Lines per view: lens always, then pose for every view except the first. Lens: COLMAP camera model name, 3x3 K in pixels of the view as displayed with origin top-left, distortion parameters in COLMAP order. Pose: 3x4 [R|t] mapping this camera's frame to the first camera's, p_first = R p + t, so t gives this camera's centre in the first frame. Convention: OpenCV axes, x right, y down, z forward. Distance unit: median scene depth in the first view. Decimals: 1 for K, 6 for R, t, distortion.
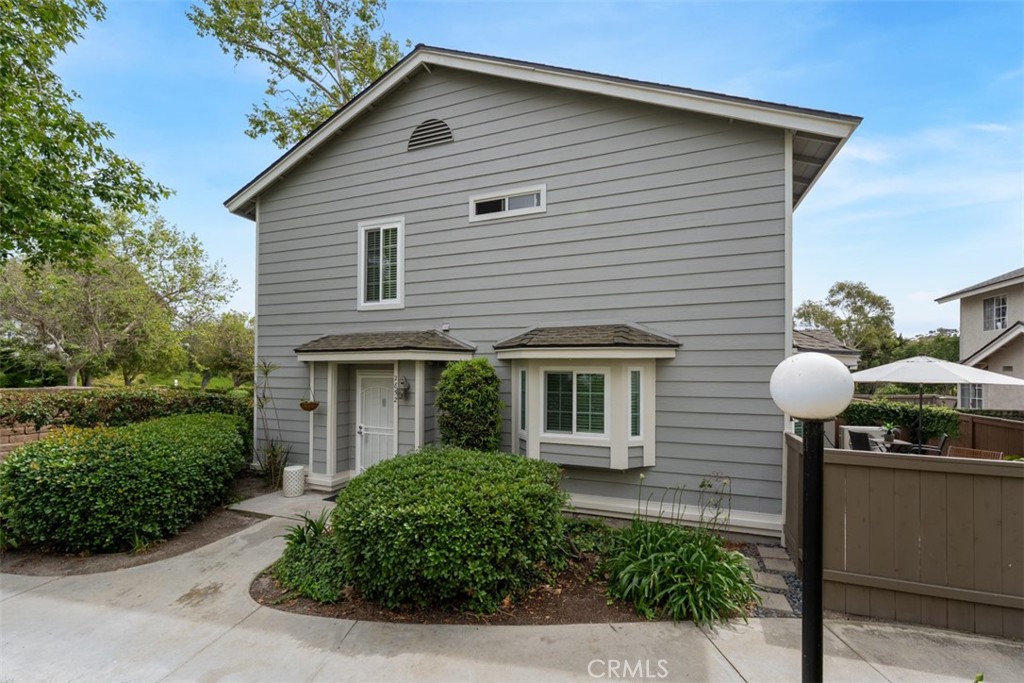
lens RADIAL K [[413.6, 0, 517.8], [0, 413.6, 370.2], [0, 0, 1]] dist [0.000035, 0.000281]
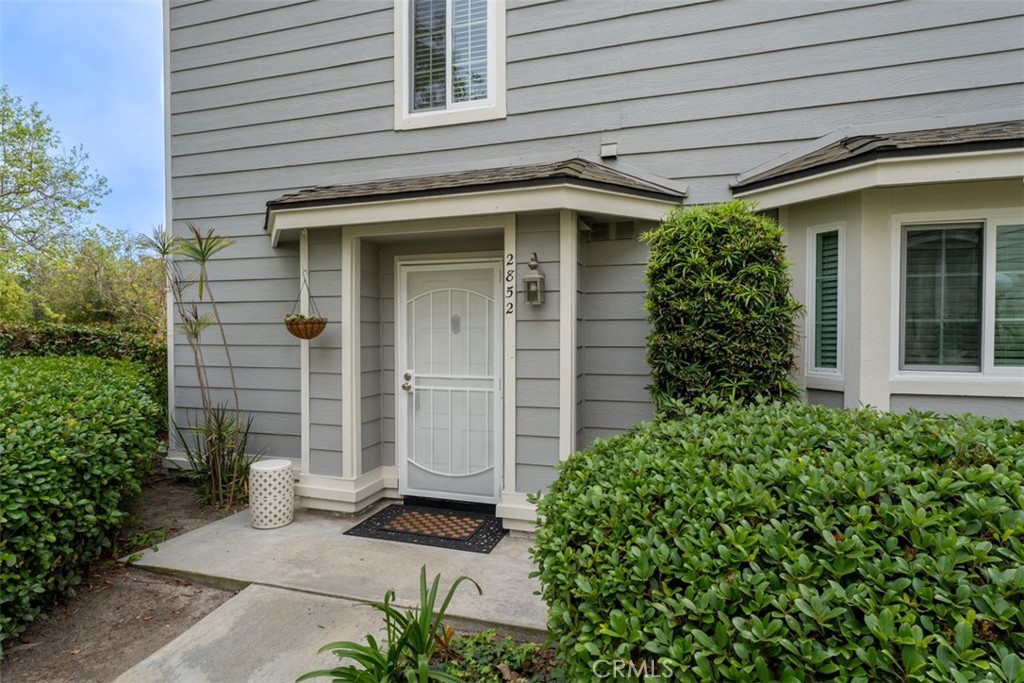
lens RADIAL K [[542.5, 0, 511.8], [0, 542.5, 341.4], [0, 0, 1]] dist [0.000616, 0.000086]
pose [[0.998801, -0.009851, 0.047962, -0.304369], [0.008583, 0.999610, 0.026580, 0.086661], [-0.048205, -0.026136, 0.998495, 0.392199]]
